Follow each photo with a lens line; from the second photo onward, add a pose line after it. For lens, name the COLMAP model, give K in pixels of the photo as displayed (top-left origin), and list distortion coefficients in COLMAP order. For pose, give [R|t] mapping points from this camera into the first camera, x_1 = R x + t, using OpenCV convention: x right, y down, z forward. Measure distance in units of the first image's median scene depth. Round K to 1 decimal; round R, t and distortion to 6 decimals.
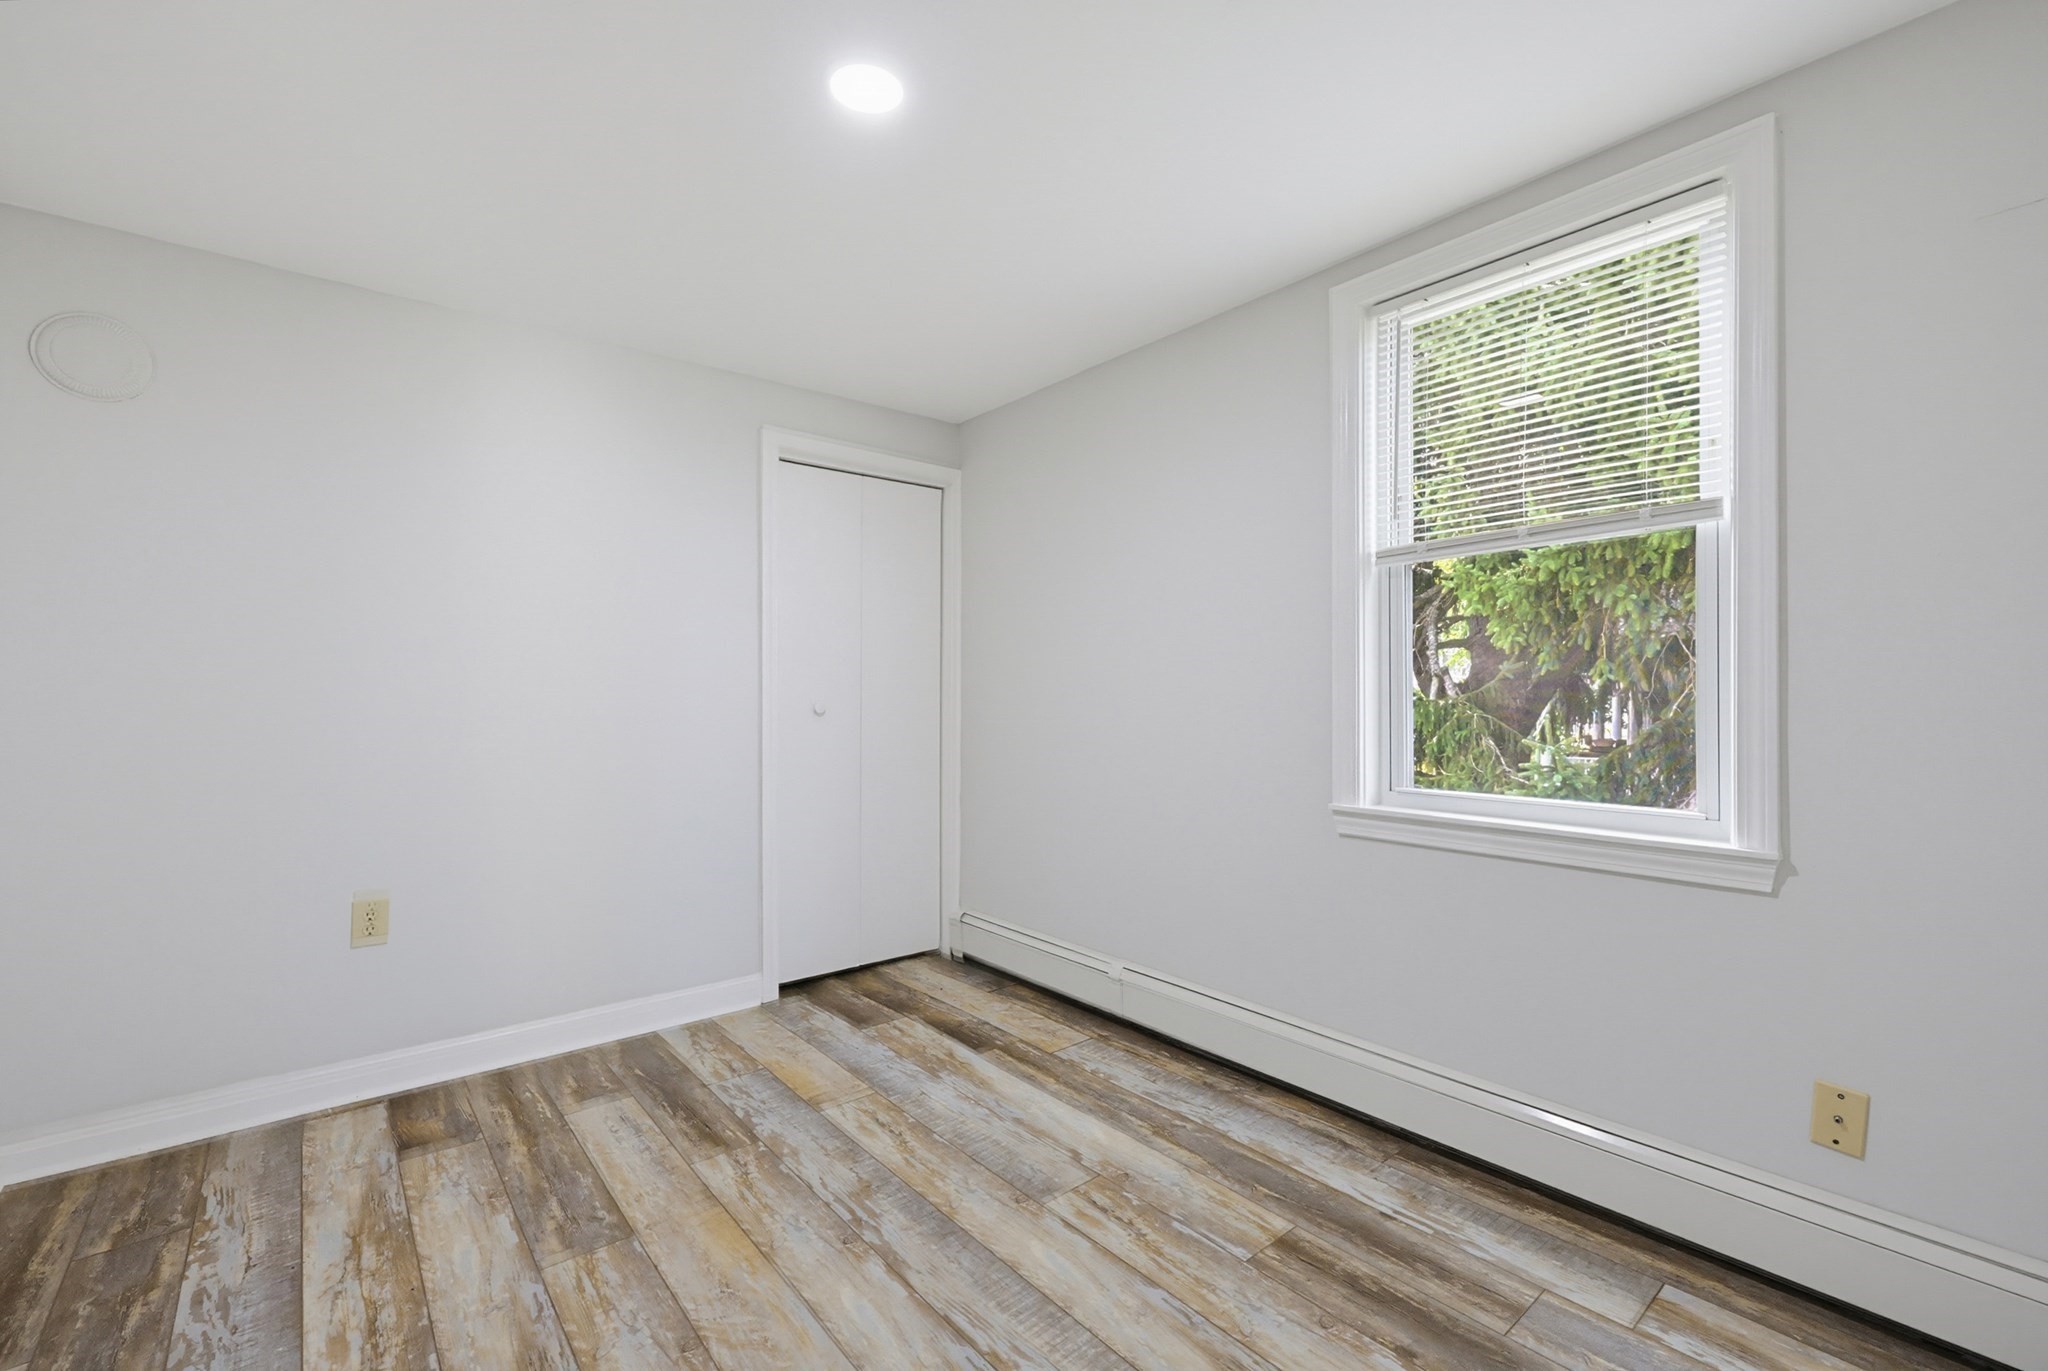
lens RADIAL K [[882.9, 0, 1017.6], [0, 882.9, 683.8], [0, 0, 1]] dist [-0.002714, -0.000009]
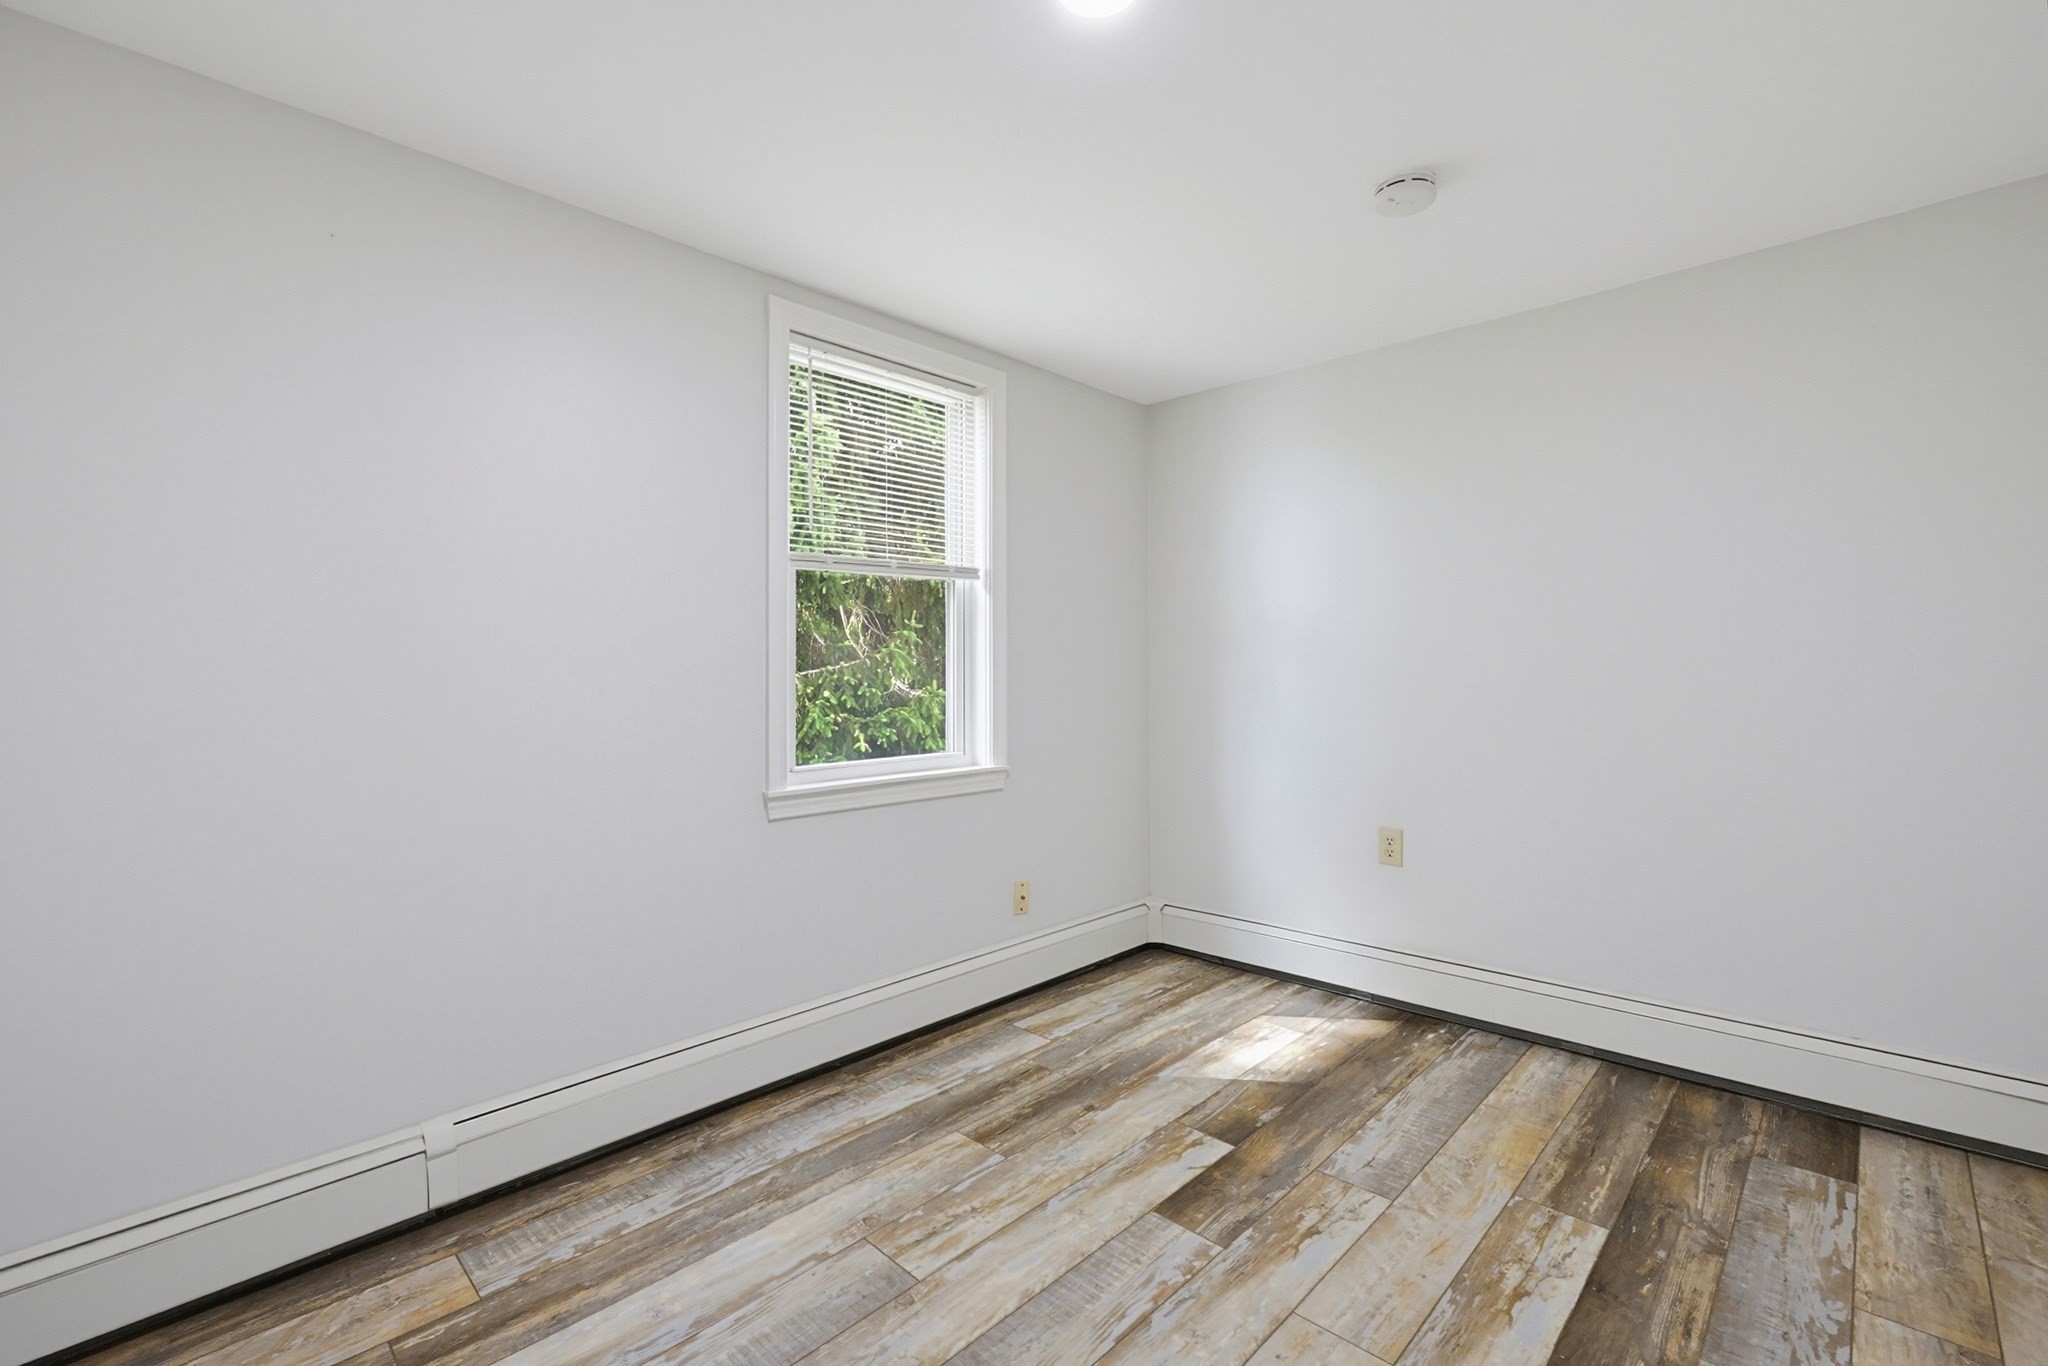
lens RADIAL K [[882.9, 0, 1026.6], [0, 882.9, 693.0], [0, 0, 1]] dist [-0.002714, -0.000009]
pose [[-0.117963, -0.015147, 0.992903, -0.817855], [0.001234, 0.999881, 0.015400, 0.004863], [-0.993017, 0.003042, -0.117930, 0.983594]]
